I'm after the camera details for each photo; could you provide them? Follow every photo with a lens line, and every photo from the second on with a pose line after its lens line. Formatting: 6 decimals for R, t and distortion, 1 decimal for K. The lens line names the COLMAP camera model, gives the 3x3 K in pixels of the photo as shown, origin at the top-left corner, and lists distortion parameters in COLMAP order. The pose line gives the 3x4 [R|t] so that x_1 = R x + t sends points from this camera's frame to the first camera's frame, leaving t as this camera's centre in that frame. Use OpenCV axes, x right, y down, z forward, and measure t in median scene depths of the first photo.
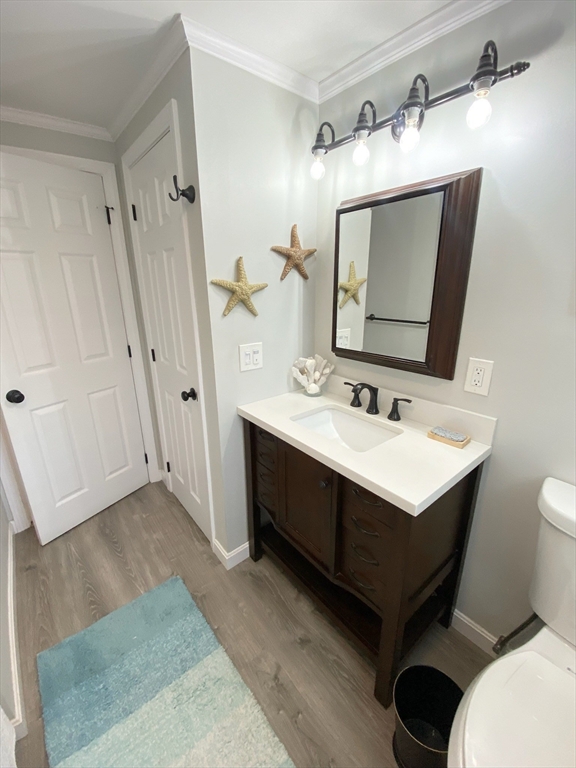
lens RADIAL K [[319.5, 0, 288.0], [0, 319.5, 384.0], [0, 0, 1]] dist [0.033325, -0.023879]
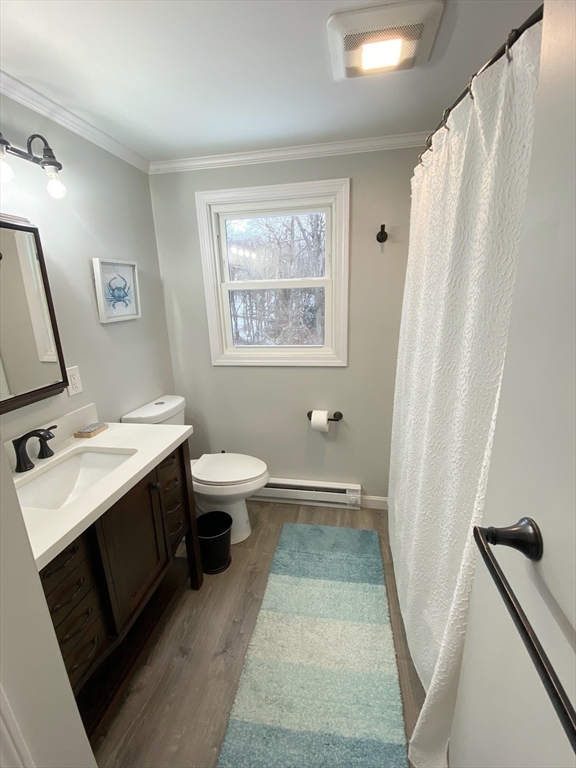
lens RADIAL K [[335.1, 0, 288.0], [0, 335.1, 384.0], [0, 0, 1]] dist [-0.000283, -0.000039]
pose [[-0.645422, -0.181715, 0.741897, -0.846041], [0.250744, 0.867058, 0.430509, -0.330679], [-0.721497, 0.463886, -0.514054, 0.971914]]
